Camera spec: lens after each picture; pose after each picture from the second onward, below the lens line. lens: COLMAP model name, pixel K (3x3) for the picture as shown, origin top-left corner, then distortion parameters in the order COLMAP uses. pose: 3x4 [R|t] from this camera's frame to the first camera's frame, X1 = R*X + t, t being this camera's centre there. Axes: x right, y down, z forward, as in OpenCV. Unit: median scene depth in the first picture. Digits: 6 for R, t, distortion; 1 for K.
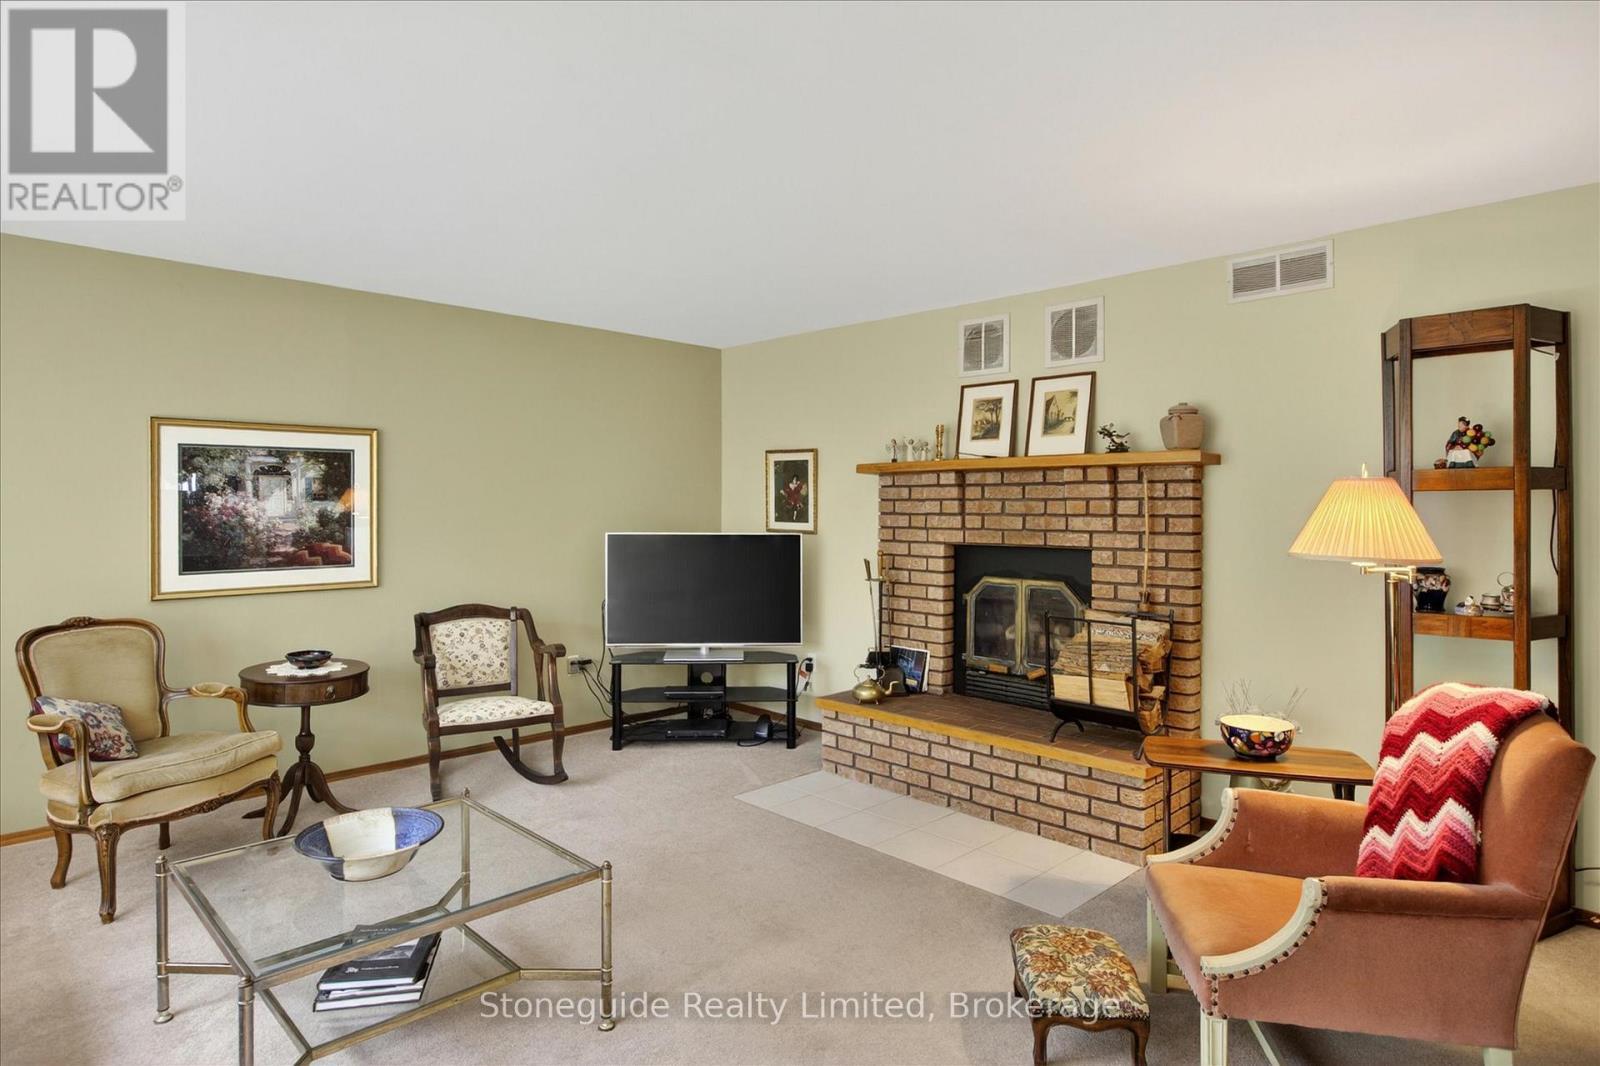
lens RADIAL K [[890.9, 0, 771.7], [0, 890.9, 507.2], [0, 0, 1]] dist [-0.003269, 0.004180]
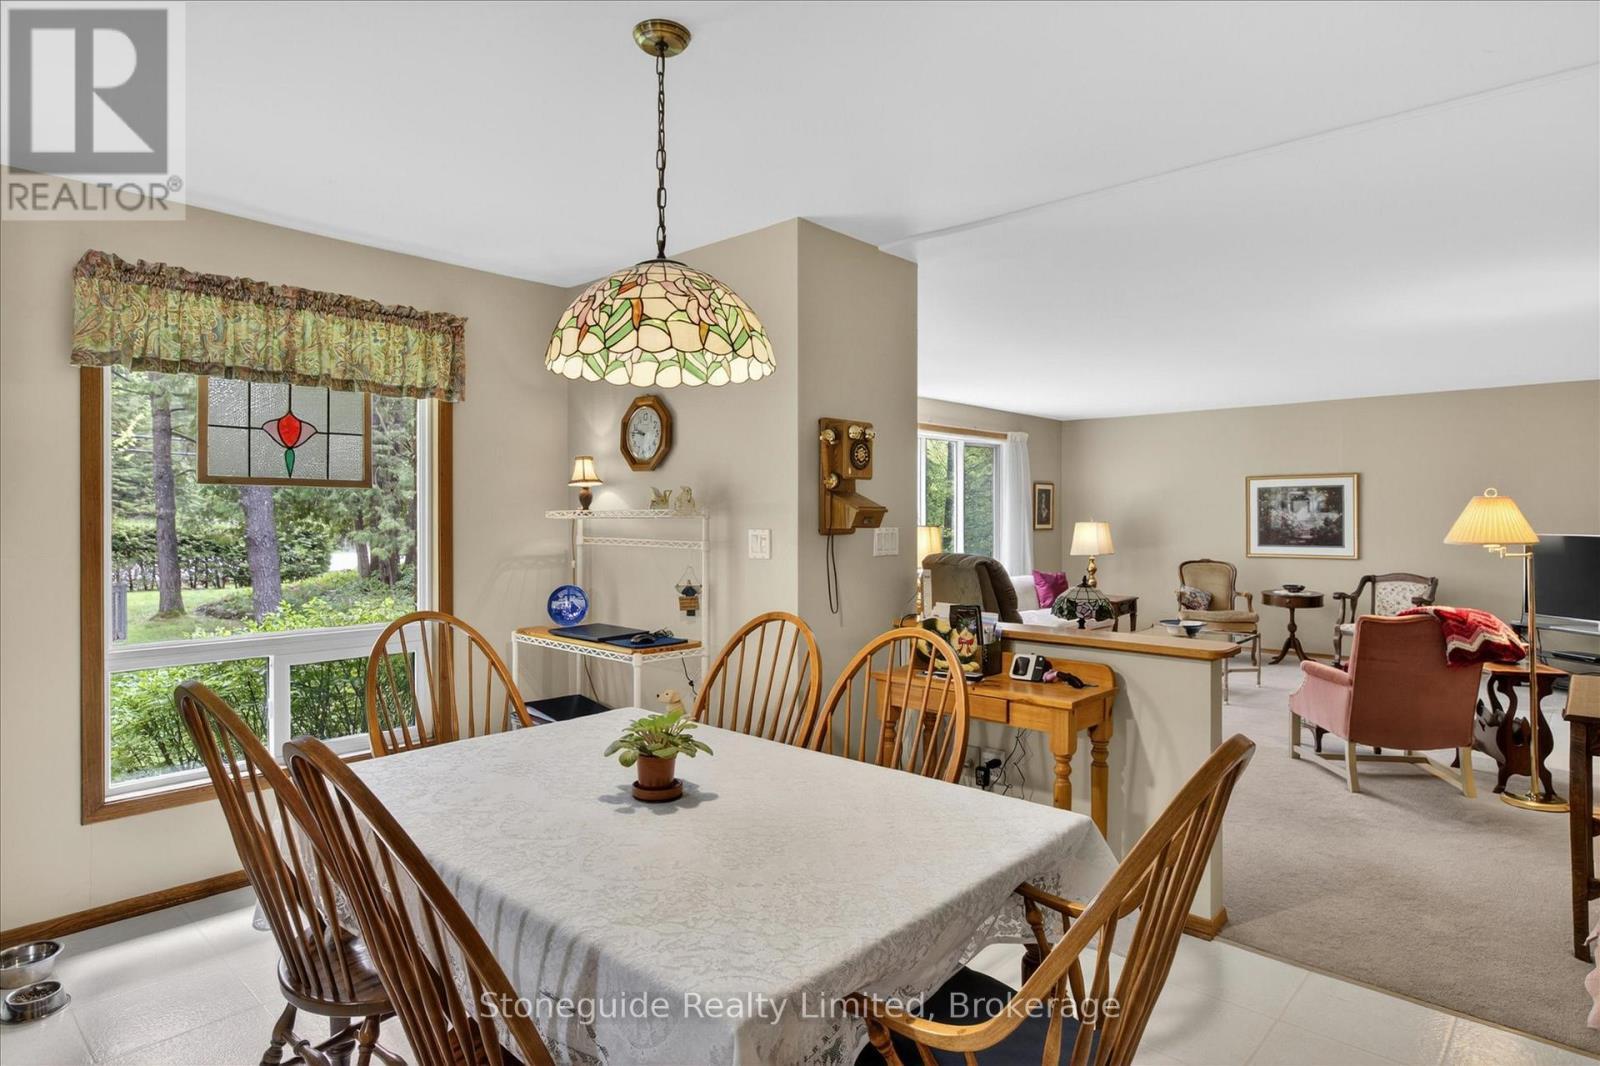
lens RADIAL K [[890.9, 0, 792.0], [0, 890.9, 531.5], [0, 0, 1]] dist [-0.003269, 0.004180]
pose [[0.070989, 0.018992, -0.997296, 1.359504], [0.005125, 0.999799, 0.019404, -0.009747], [0.997464, -0.006489, 0.070878, -0.300570]]
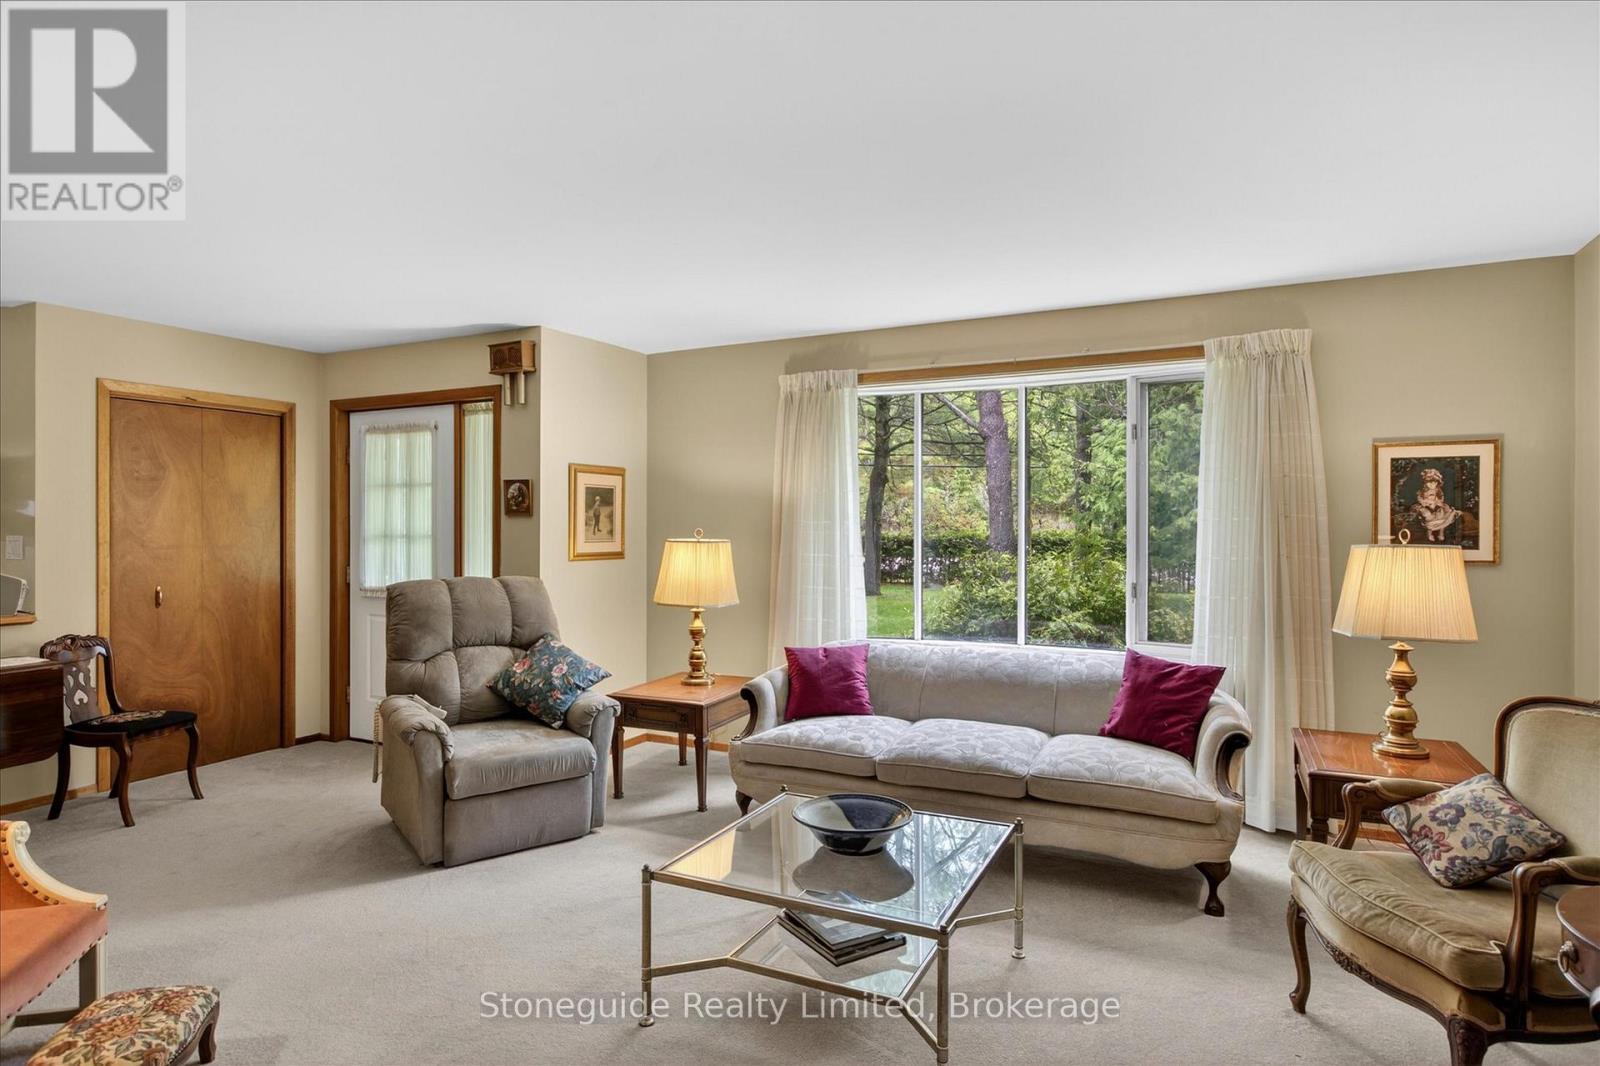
lens RADIAL K [[890.9, 0, 793.3], [0, 890.9, 531.0], [0, 0, 1]] dist [-0.003269, 0.004180]
pose [[-0.939643, -0.003554, -0.342137, -0.001226], [-0.004284, 0.999990, 0.001379, 0.002443], [0.342129, 0.002762, -0.939649, 1.121462]]
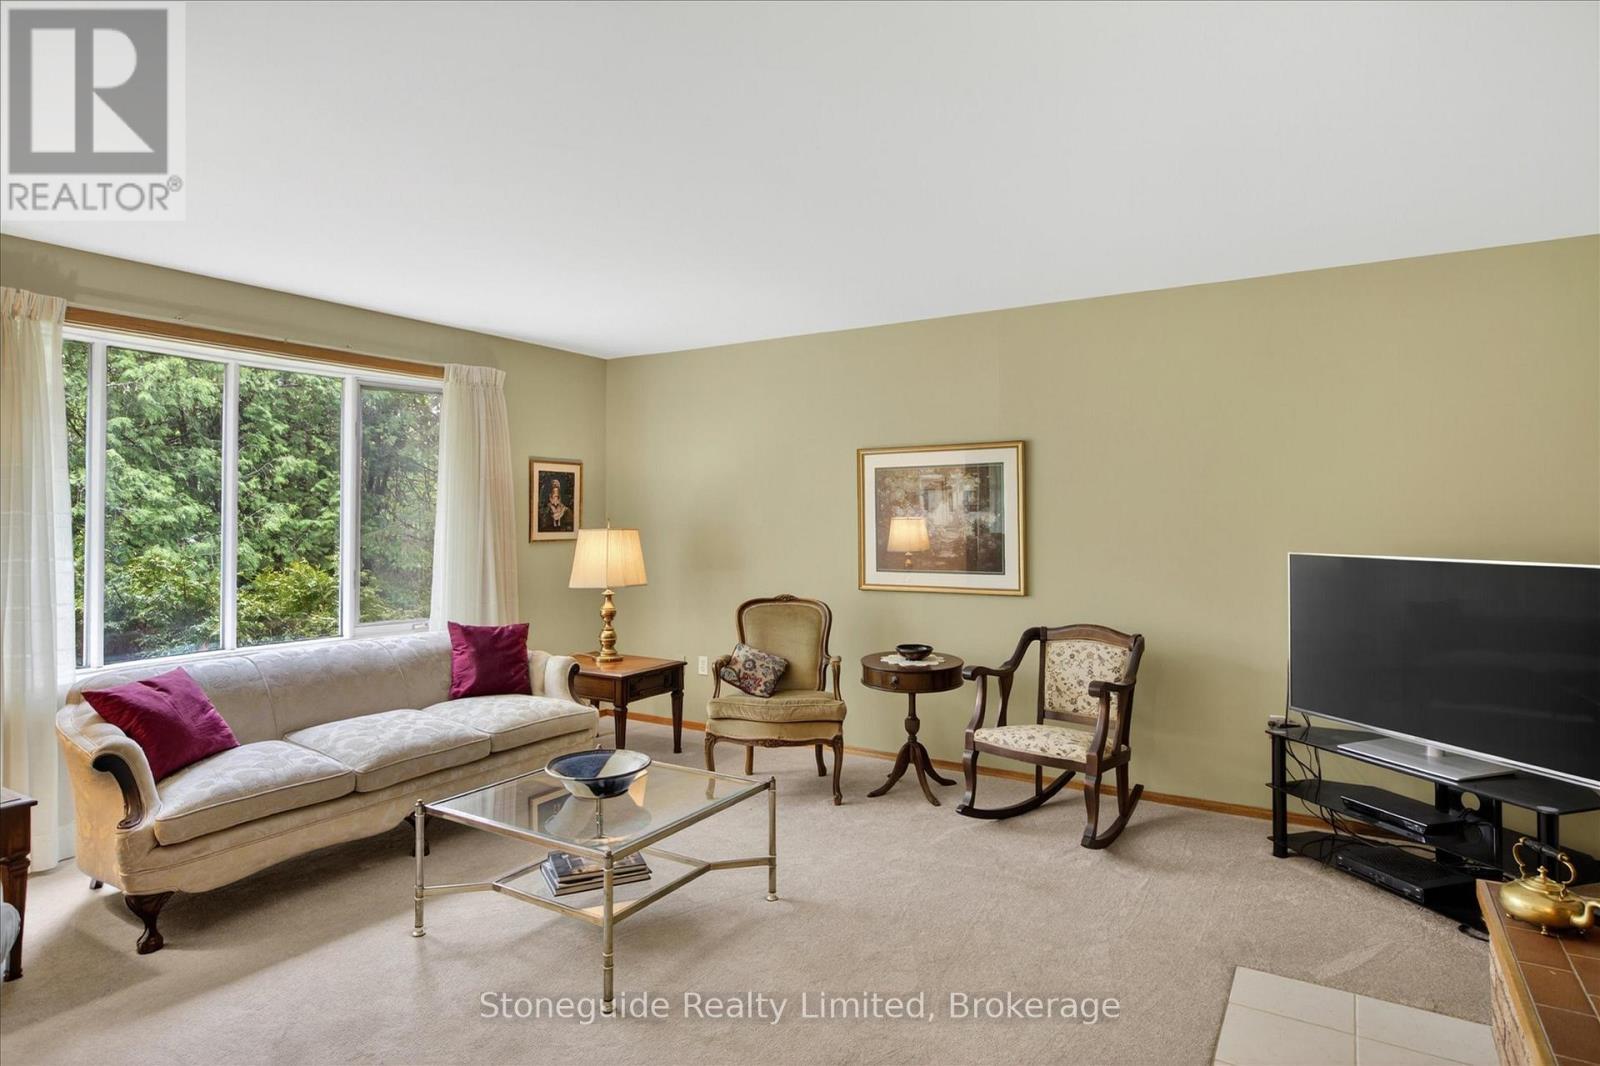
lens RADIAL K [[890.9, 0, 799.3], [0, 890.9, 515.4], [0, 0, 1]] dist [-0.003269, 0.004180]
pose [[0.252435, -0.005251, -0.967600, 0.492677], [0.004385, 0.999981, -0.004283, 0.001089], [0.967604, -0.003162, 0.252453, 0.523567]]
